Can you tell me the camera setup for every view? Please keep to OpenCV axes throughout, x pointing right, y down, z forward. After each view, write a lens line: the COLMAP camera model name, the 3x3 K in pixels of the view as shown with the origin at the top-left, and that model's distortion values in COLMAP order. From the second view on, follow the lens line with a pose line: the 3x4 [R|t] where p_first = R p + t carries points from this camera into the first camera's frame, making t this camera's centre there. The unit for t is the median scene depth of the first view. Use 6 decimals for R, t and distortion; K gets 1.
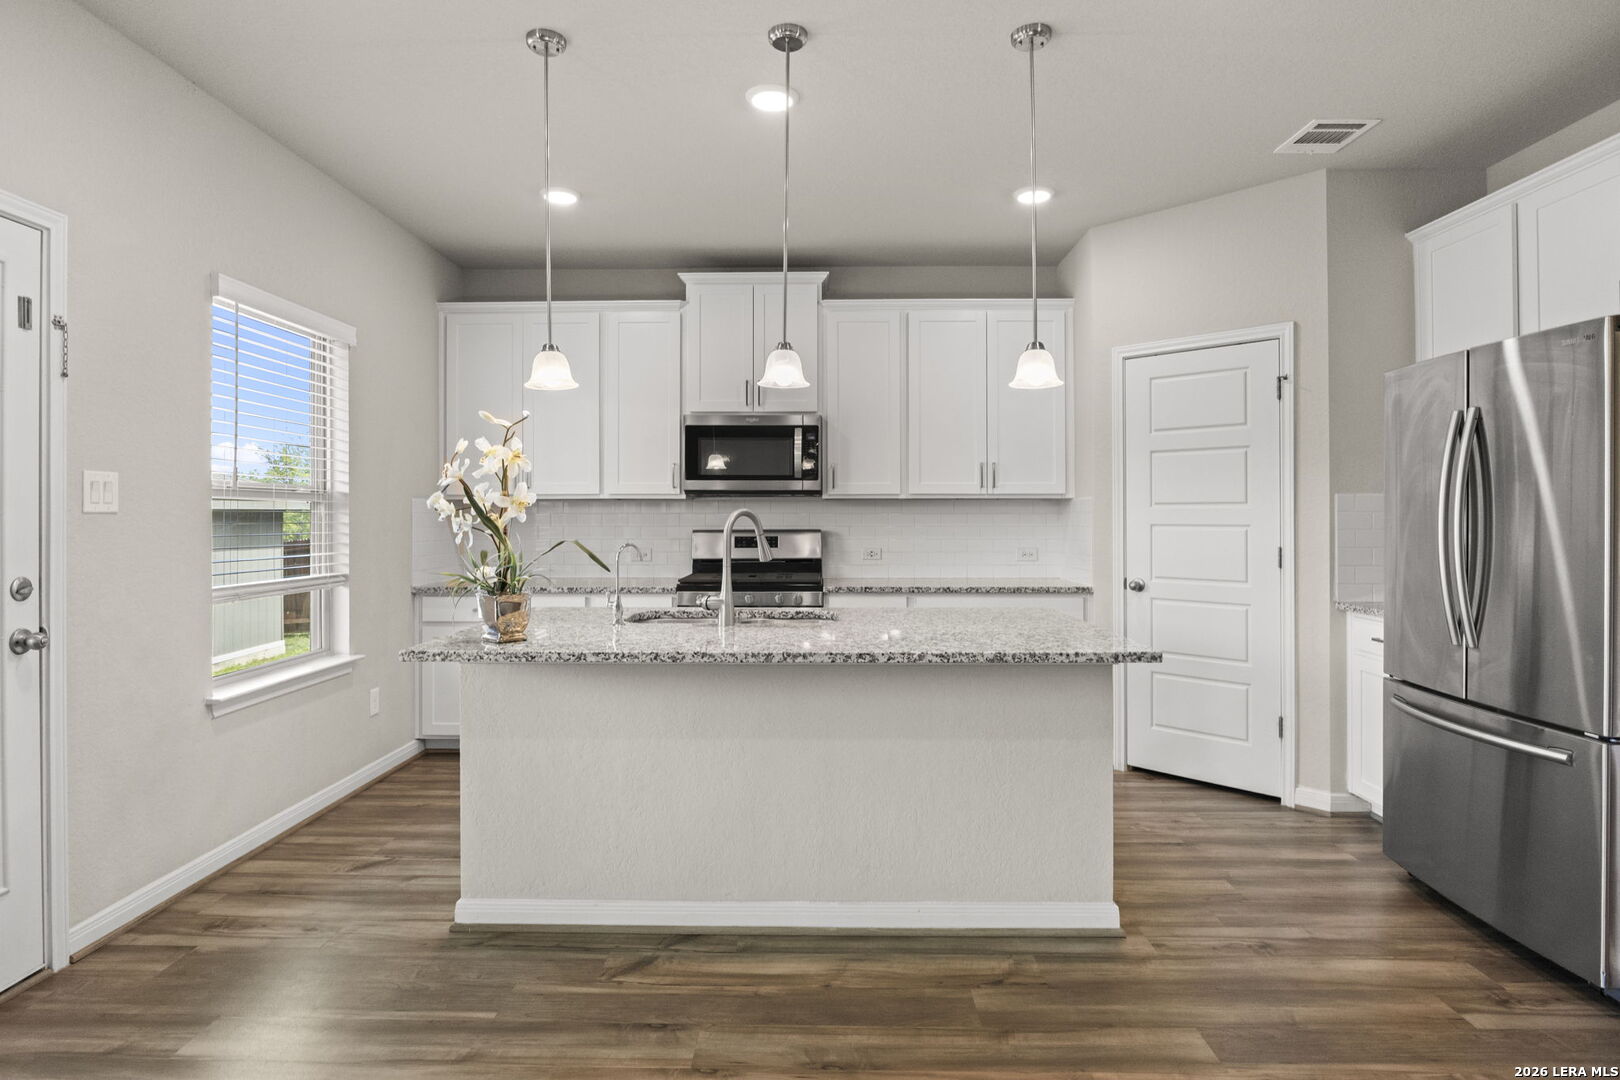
lens RADIAL K [[873.1, 0, 813.5], [0, 873.1, 517.8], [0, 0, 1]] dist [-0.013907, 0.002083]
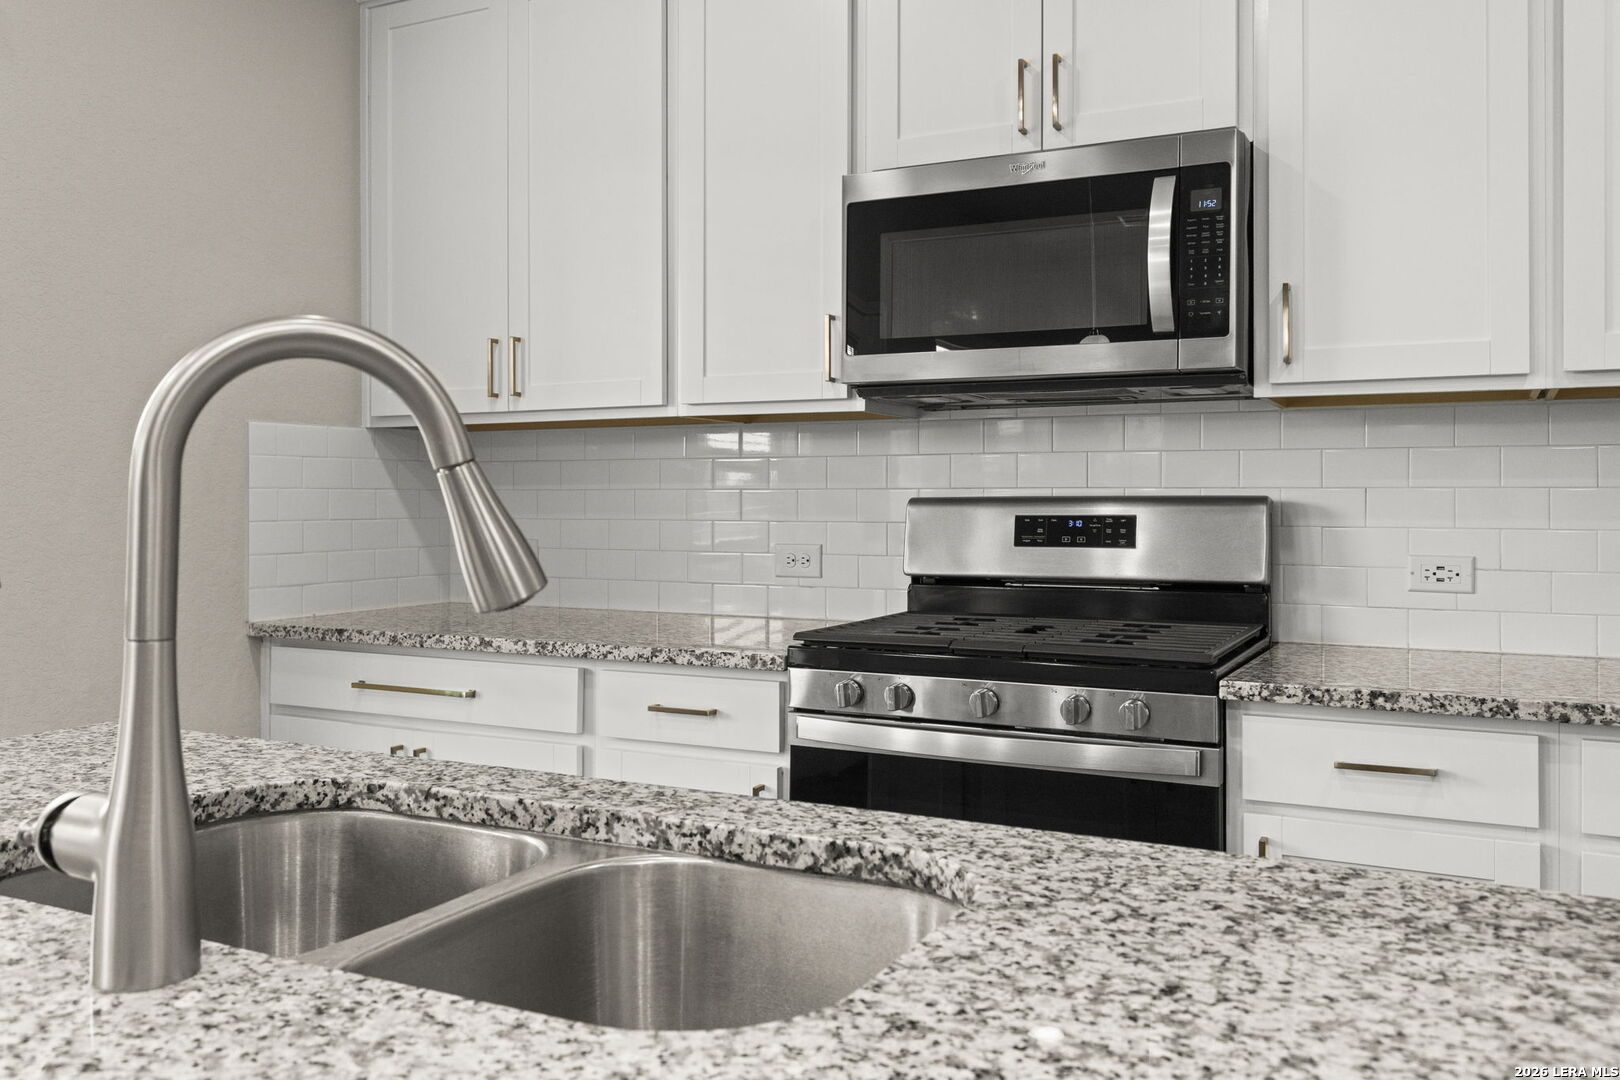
lens RADIAL K [[1326.6, 0, 810.4], [0, 1326.6, 501.8], [0, 0, 1]] dist [0.005394, -0.002073]
pose [[0.894889, 0.001927, -0.446284, 0.088863], [-0.002610, 0.999996, -0.000916, 0.018596], [0.446280, 0.001984, 0.894891, 0.531453]]
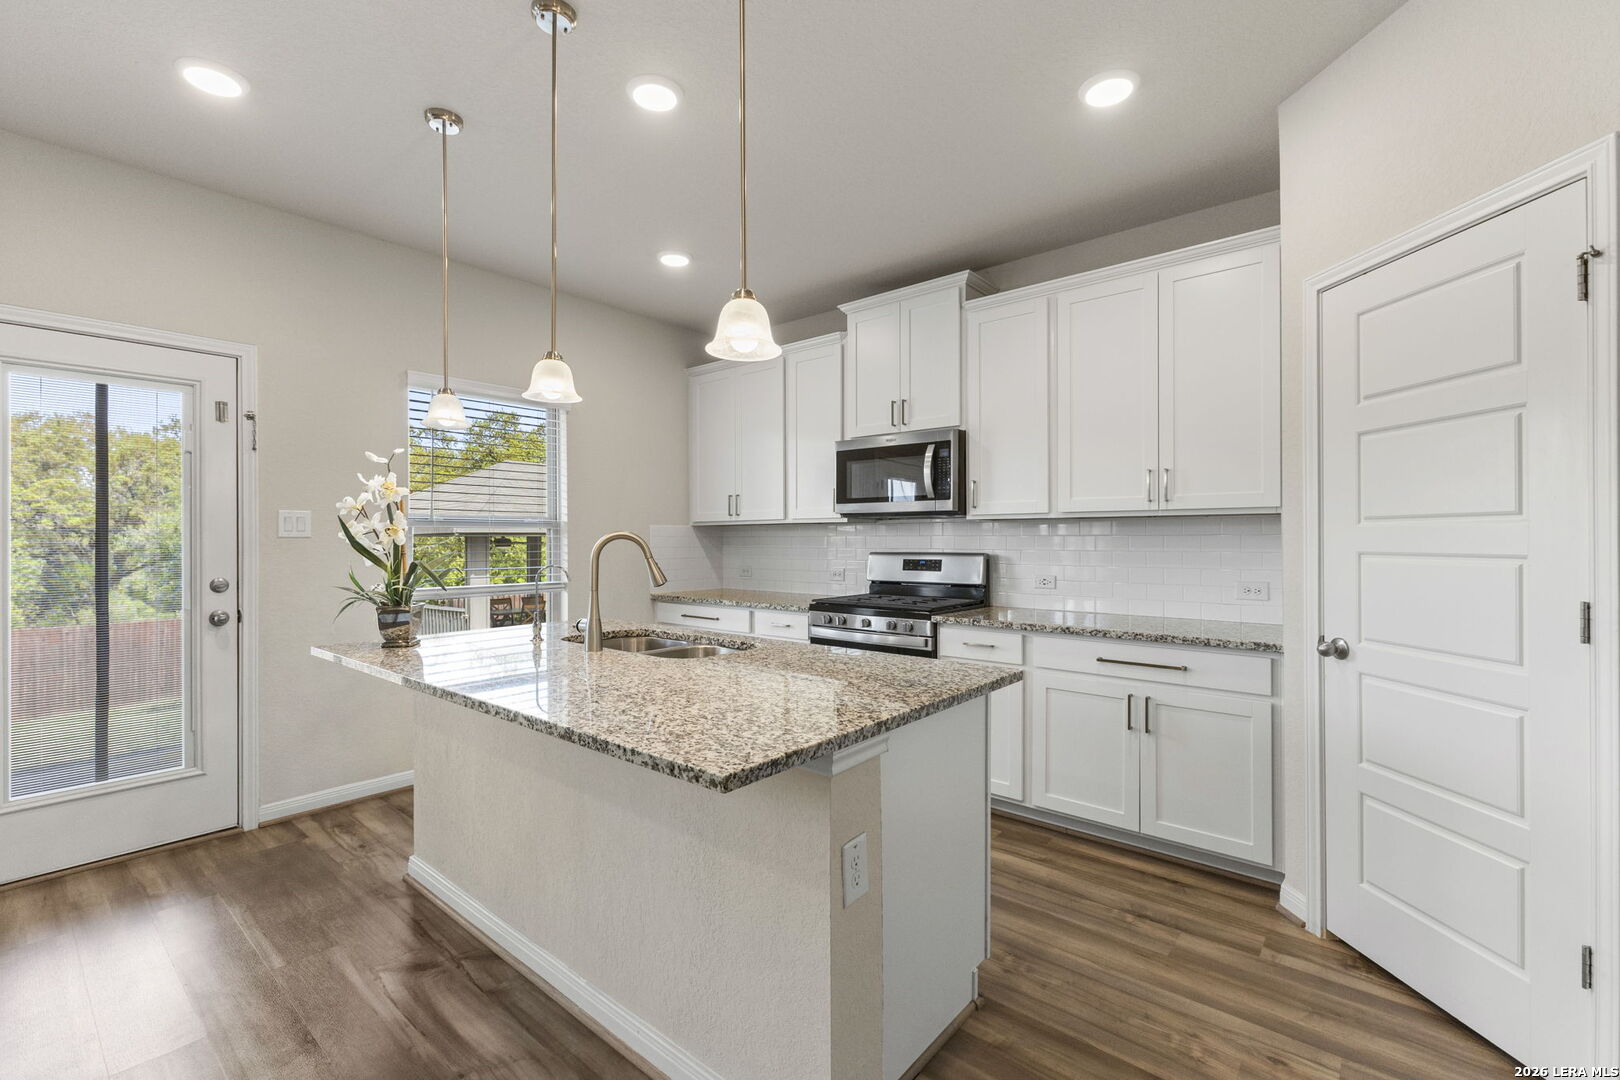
lens RADIAL K [[705.5, 0, 812.9], [0, 705.5, 541.2], [0, 0, 1]] dist [0.002559, -0.000596]
pose [[0.772243, 0.001778, -0.635325, 0.385512], [-0.000006, 0.999996, 0.002790, -0.001265], [0.635327, -0.002151, 0.772240, 0.351846]]
